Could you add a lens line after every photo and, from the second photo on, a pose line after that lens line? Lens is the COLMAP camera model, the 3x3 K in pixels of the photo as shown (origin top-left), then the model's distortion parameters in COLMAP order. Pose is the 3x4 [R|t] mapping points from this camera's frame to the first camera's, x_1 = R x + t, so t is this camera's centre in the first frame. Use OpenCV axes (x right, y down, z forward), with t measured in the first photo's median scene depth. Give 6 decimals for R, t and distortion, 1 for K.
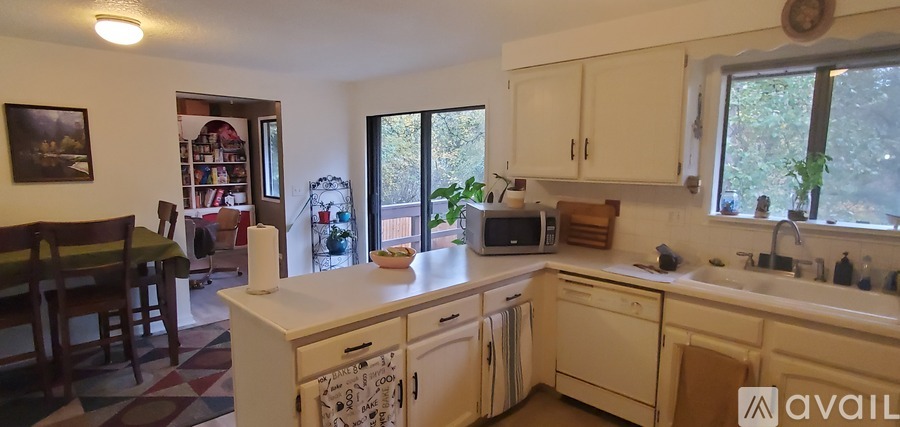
lens RADIAL K [[463.8, 0, 449.3], [0, 463.8, 214.7], [0, 0, 1]] dist [0.001825, 0.004156]
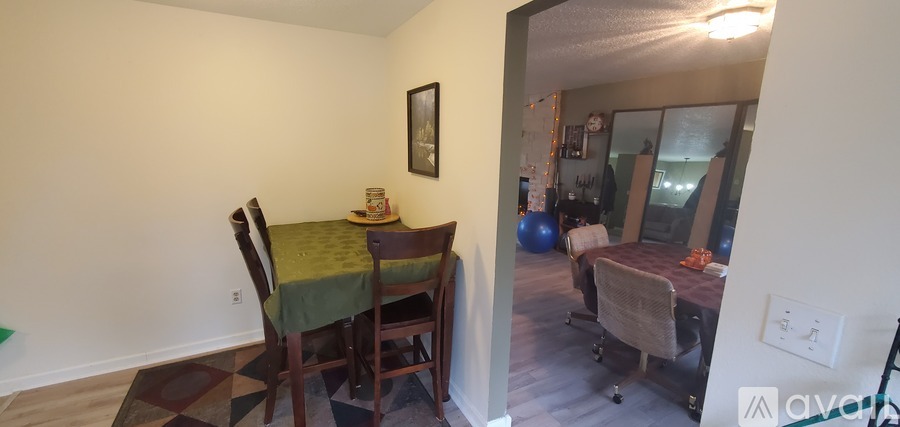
lens RADIAL K [[364.0, 0, 449.0], [0, 364.0, 213.3], [0, 0, 1]] dist [0.000913, 0.000005]
pose [[-0.290838, 0.182345, -0.939236, -0.144900], [-0.136954, 0.963628, 0.229489, -0.123614], [0.946920, 0.195376, -0.255287, 0.923270]]
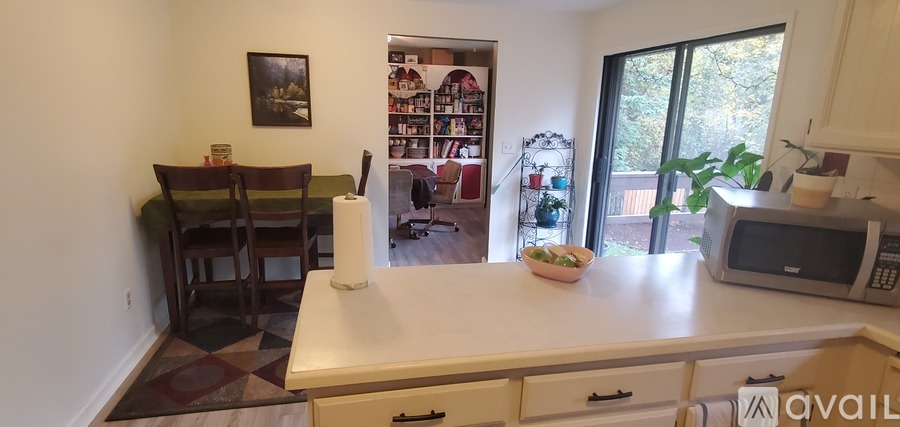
lens RADIAL K [[463.8, 0, 448.4], [0, 463.8, 215.2], [0, 0, 1]] dist [0.001825, 0.004156]
pose [[0.841989, 0.138213, -0.521490, 0.048586], [-0.088222, 0.988889, 0.119648, -0.022040], [0.532233, -0.054736, 0.844827, 0.213373]]
